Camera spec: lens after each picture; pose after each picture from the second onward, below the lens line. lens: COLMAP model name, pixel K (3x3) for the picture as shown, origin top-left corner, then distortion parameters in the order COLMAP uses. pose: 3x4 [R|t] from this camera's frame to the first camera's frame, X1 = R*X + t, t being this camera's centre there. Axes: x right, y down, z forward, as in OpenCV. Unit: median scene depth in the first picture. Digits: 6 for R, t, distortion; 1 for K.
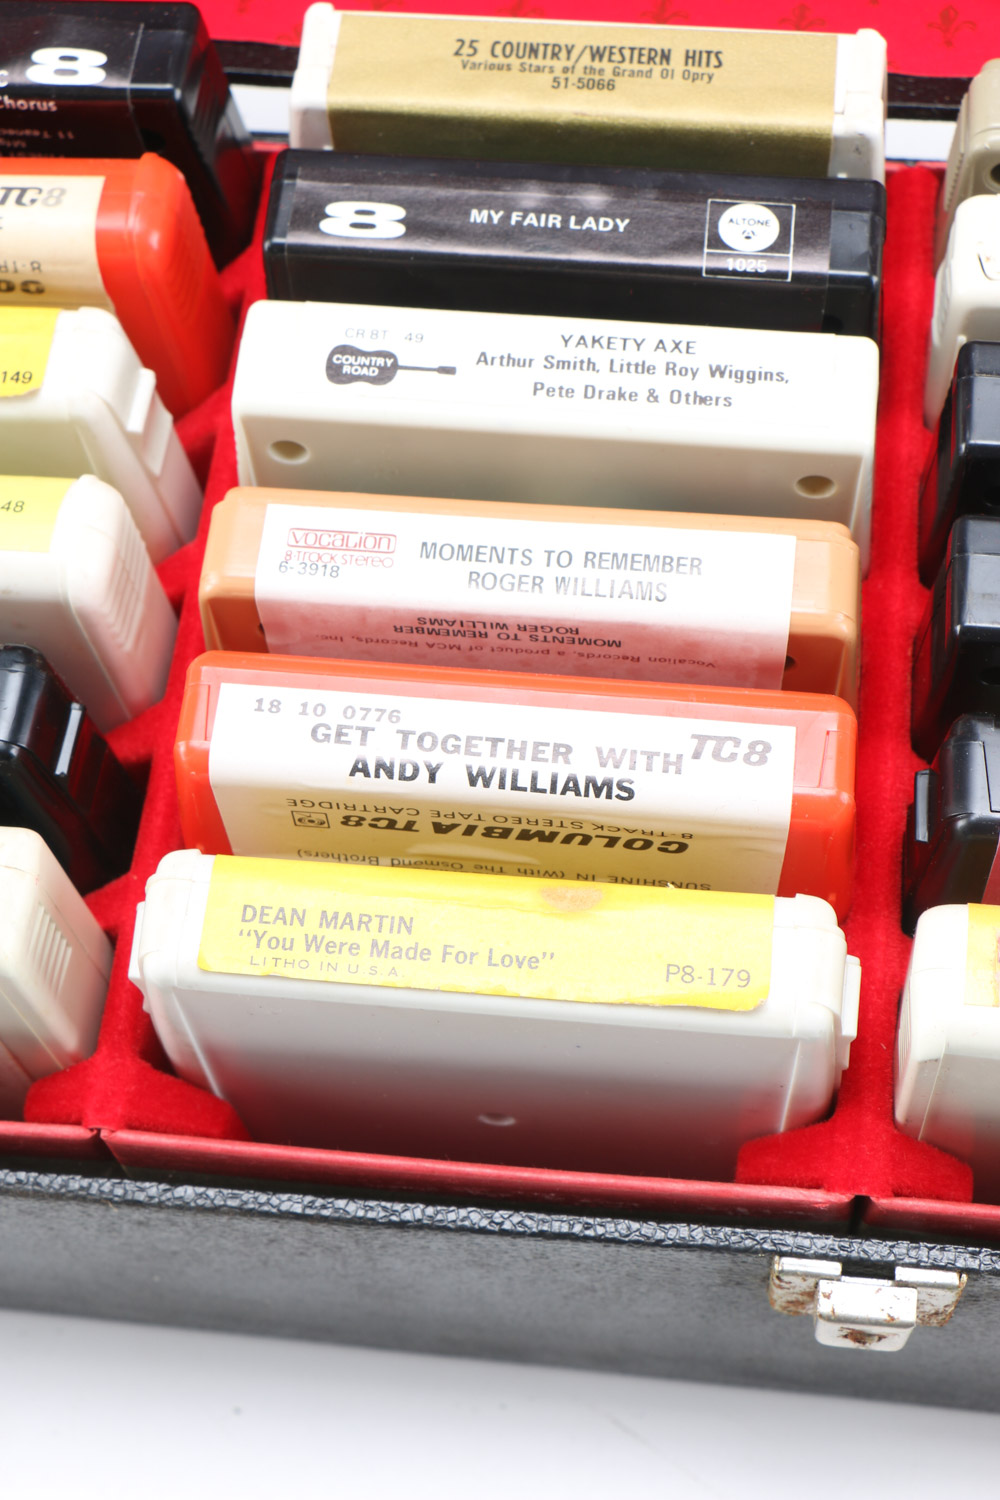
lens RADIAL K [[2401.8, 0, 496.4], [0, 2401.8, 755.3], [0, 0, 1]] dist [-0.008318, 0.000000]
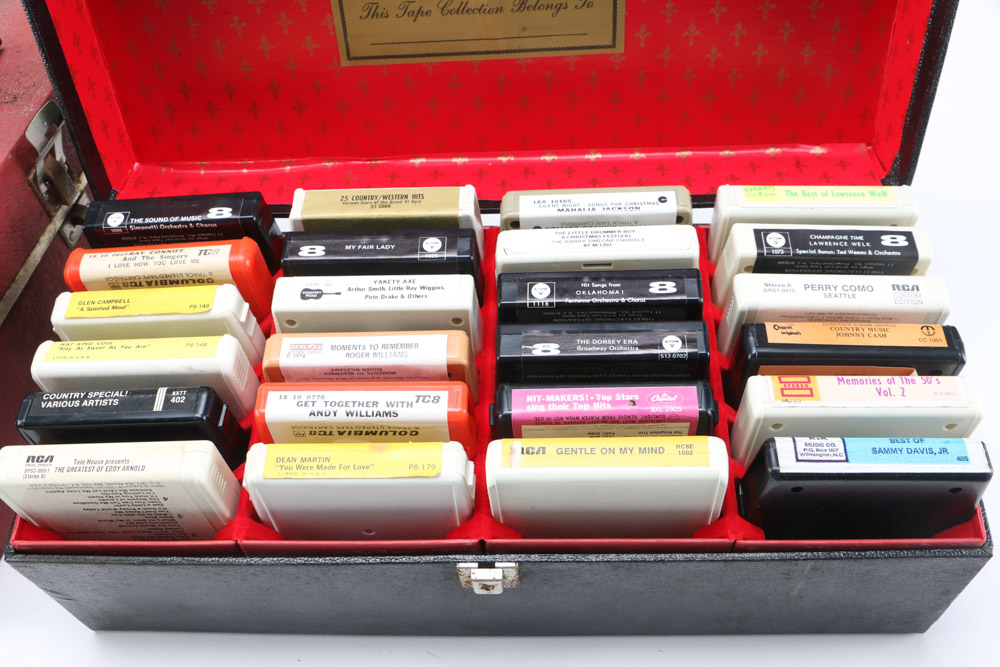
lens RADIAL K [[1011.1, 0, 501.8], [0, 1011.1, 333.5], [0, 0, 1]] dist [-0.125210, 0.000000]
pose [[0.995794, -0.069594, 0.059596, 0.114080], [0.079197, 0.980854, -0.177912, 0.149059], [-0.046073, 0.181884, 0.982240, -0.318051]]
